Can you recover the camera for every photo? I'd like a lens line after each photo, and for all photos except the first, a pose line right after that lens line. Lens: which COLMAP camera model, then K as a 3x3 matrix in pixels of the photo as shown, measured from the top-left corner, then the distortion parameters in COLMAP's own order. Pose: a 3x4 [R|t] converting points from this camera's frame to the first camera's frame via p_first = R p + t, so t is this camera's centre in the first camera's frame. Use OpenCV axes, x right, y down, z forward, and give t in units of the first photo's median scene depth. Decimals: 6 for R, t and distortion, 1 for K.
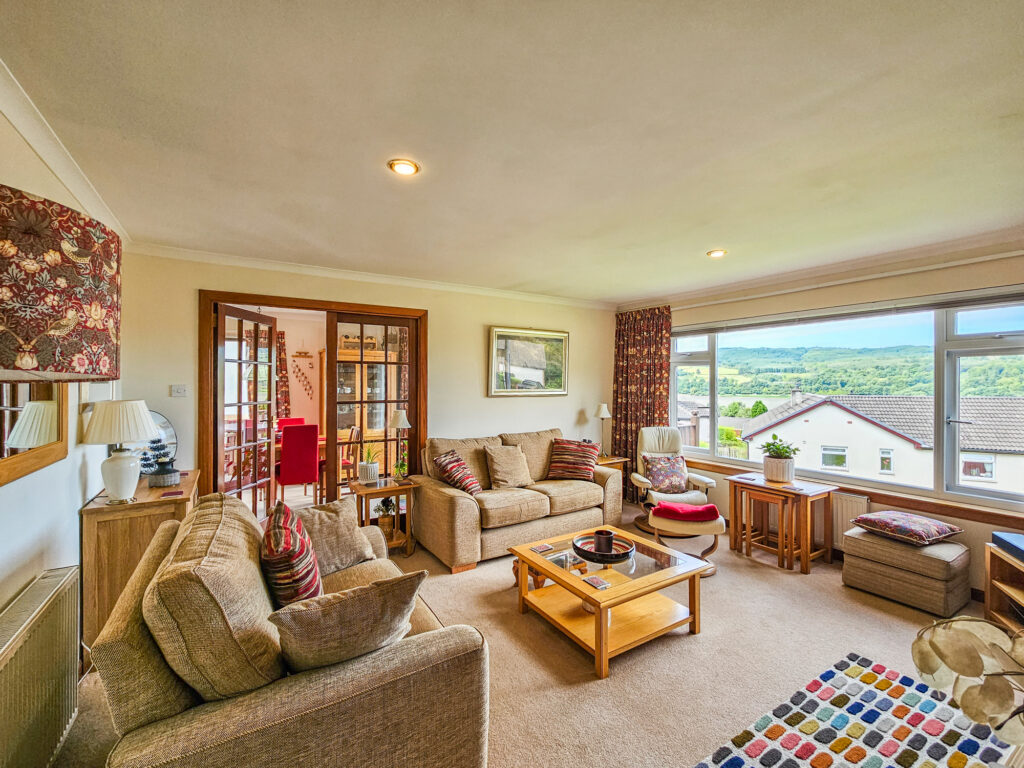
lens RADIAL K [[439.8, 0, 520.0], [0, 439.8, 387.1], [0, 0, 1]] dist [-0.002658, -0.000206]
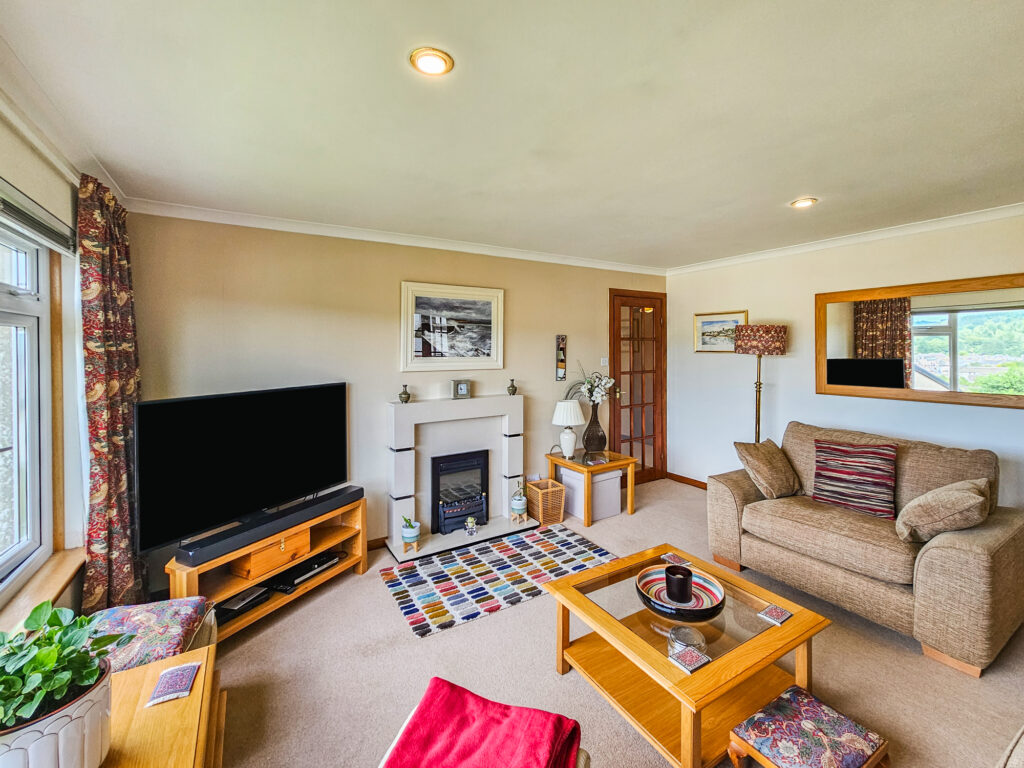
lens RADIAL K [[443.6, 0, 517.0], [0, 443.6, 353.1], [0, 0, 1]] dist [0.000385, -0.000012]
pose [[-0.999726, 0.004872, 0.022903, 0.288136], [0.005271, 0.999835, 0.017392, -0.030322], [-0.022814, 0.017508, -0.999586, 1.131897]]
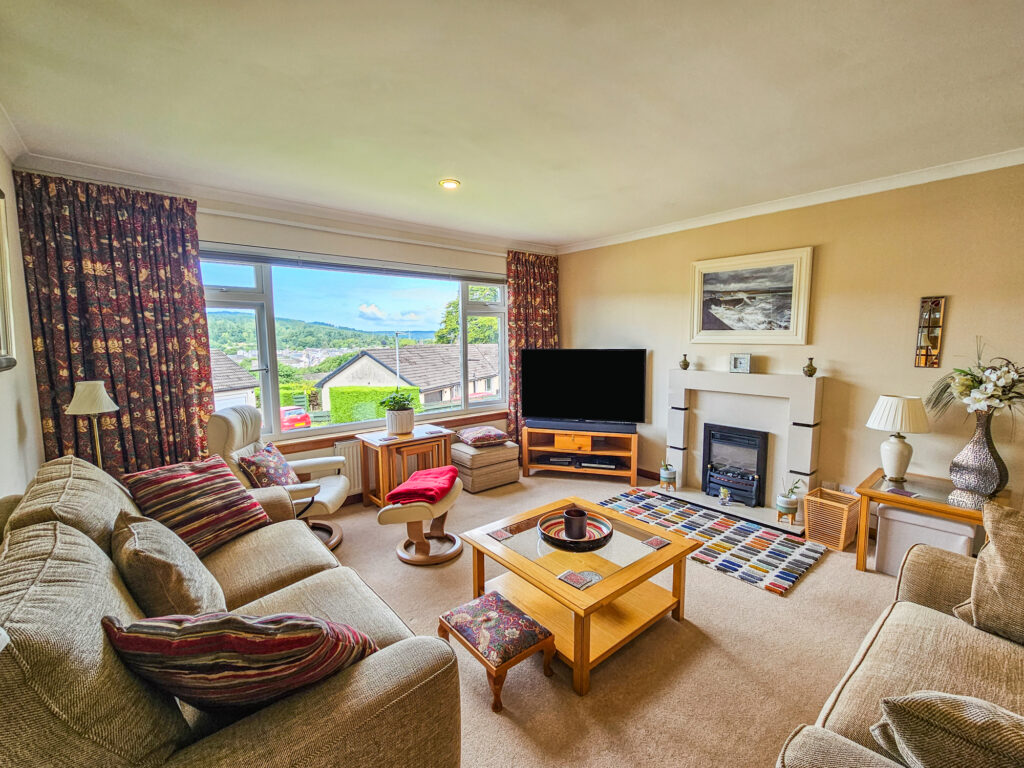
lens RADIAL K [[439.8, 0, 520.0], [0, 439.8, 387.1], [0, 0, 1]] dist [-0.002658, -0.000206]
pose [[-0.129697, -0.116657, 0.984667, -0.383264], [0.013200, 0.992764, 0.119355, -0.004943], [-0.991466, 0.028477, -0.127219, 0.783360]]
